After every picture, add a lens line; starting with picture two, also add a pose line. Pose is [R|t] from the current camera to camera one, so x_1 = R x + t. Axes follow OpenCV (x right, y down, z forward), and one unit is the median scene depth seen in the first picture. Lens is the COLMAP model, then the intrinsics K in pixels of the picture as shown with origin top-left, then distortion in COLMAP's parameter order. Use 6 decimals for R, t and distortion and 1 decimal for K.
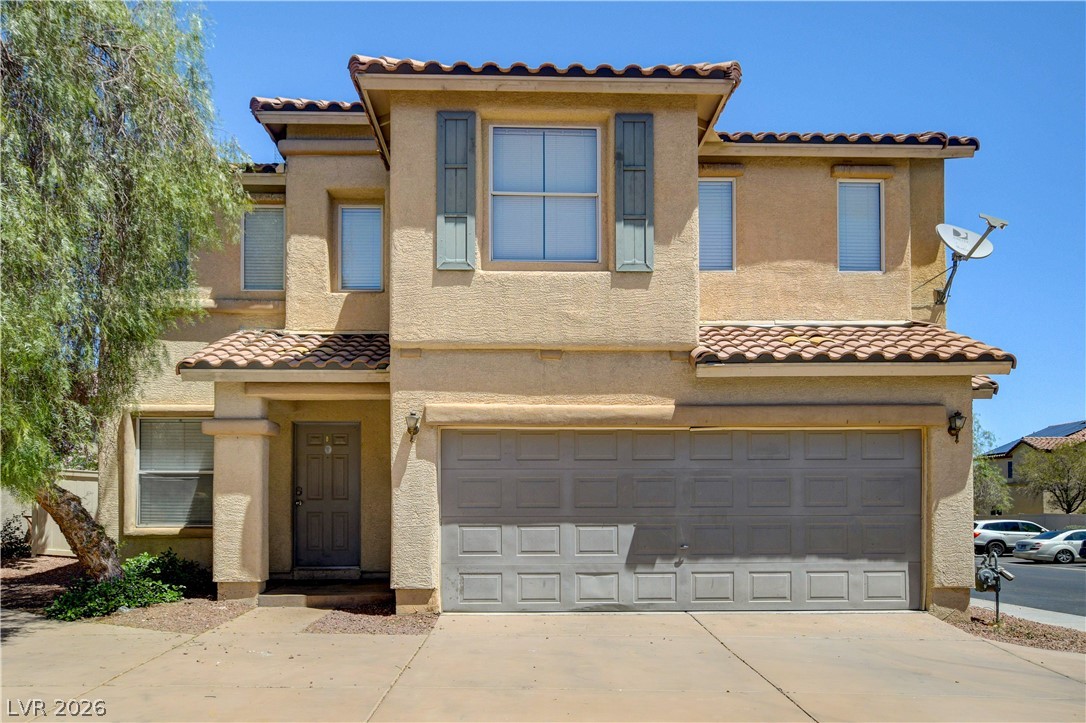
lens RADIAL K [[791.2, 0, 523.2], [0, 791.2, 421.6], [0, 0, 1]] dist [-0.001000, -0.004167]
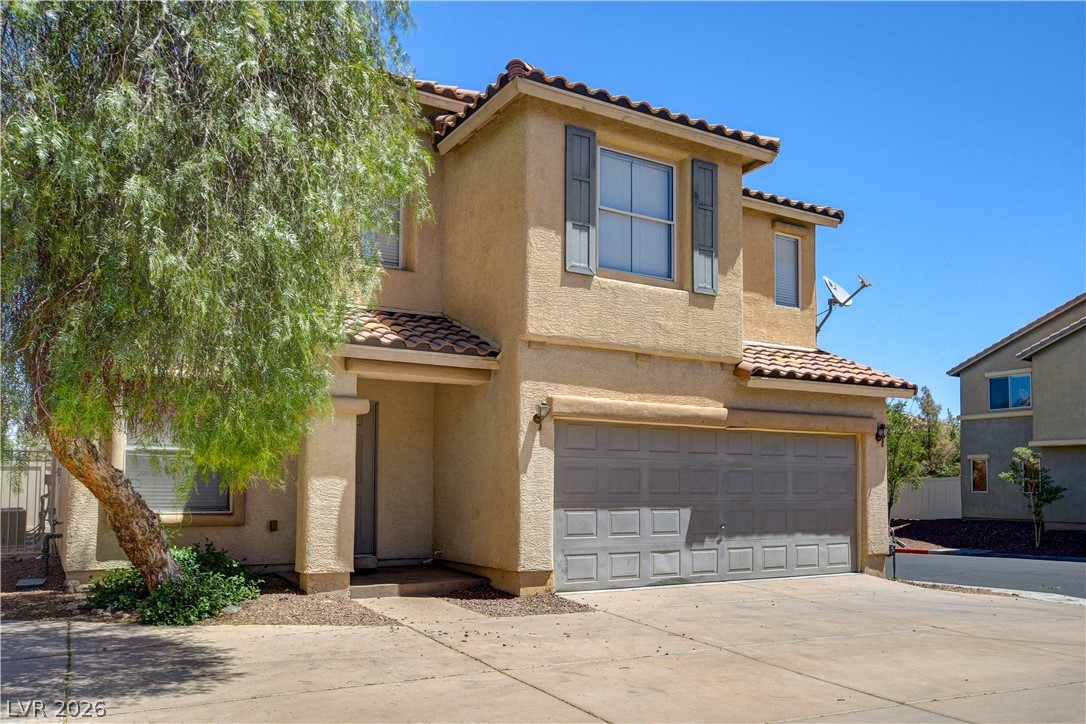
lens RADIAL K [[842.6, 0, 542.9], [0, 842.6, 362.8], [0, 0, 1]] dist [-0.001684, -0.001110]
pose [[0.872100, 0.078822, 0.482937, -0.669062], [-0.058857, 0.996673, -0.056386, -0.001013], [-0.485775, 0.020750, 0.873838, 0.015061]]
